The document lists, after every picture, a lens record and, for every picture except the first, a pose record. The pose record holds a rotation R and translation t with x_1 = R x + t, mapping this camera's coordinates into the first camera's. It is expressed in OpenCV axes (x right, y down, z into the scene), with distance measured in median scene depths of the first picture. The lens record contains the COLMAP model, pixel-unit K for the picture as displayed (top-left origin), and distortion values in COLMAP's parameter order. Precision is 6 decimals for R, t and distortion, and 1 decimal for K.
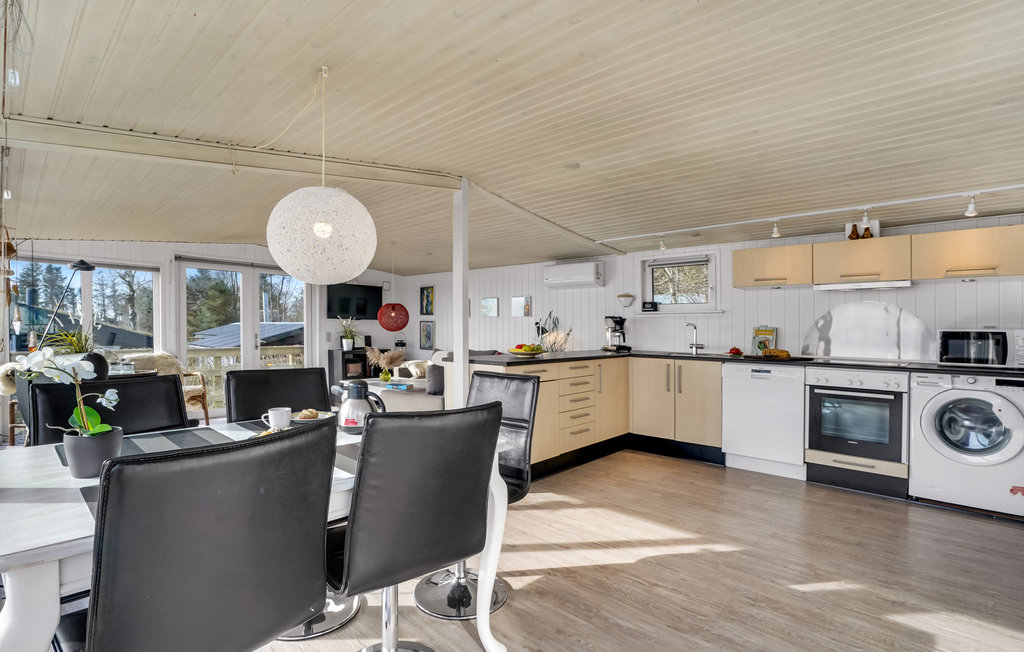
lens RADIAL K [[491.3, 0, 495.3], [0, 491.3, 347.8], [0, 0, 1]] dist [-0.030207, 0.000764]
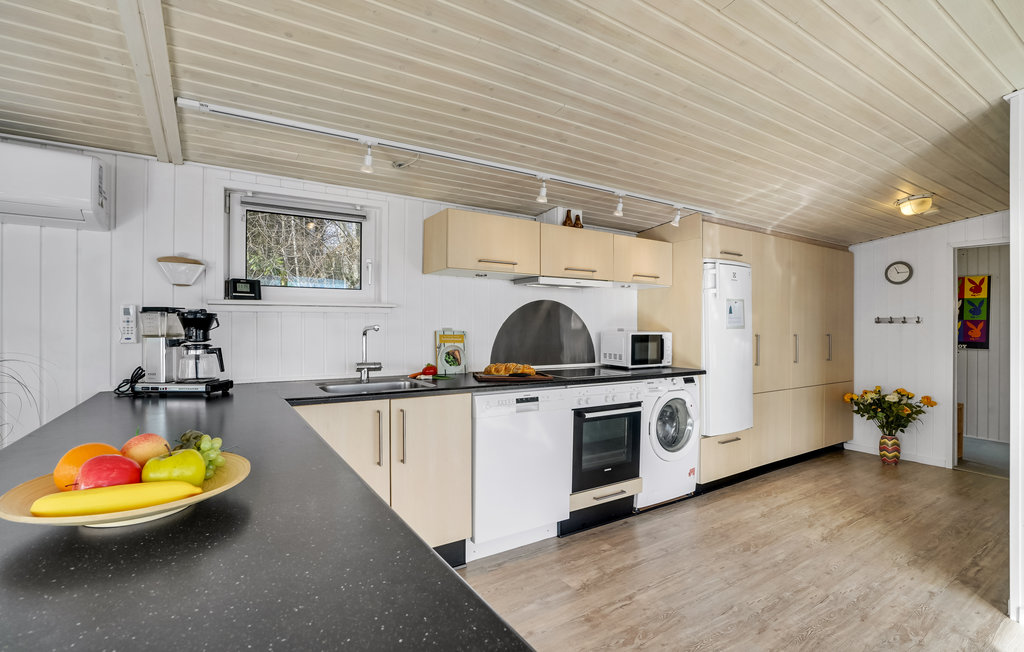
lens RADIAL K [[473.7, 0, 502.2], [0, 473.7, 325.4], [0, 0, 1]] dist [-0.062192, 0.031440]
pose [[0.242974, -0.005699, 0.970016, -0.060240], [0.035849, 0.999352, -0.003108, -0.038005], [-0.969370, 0.035529, 0.243021, 0.638473]]
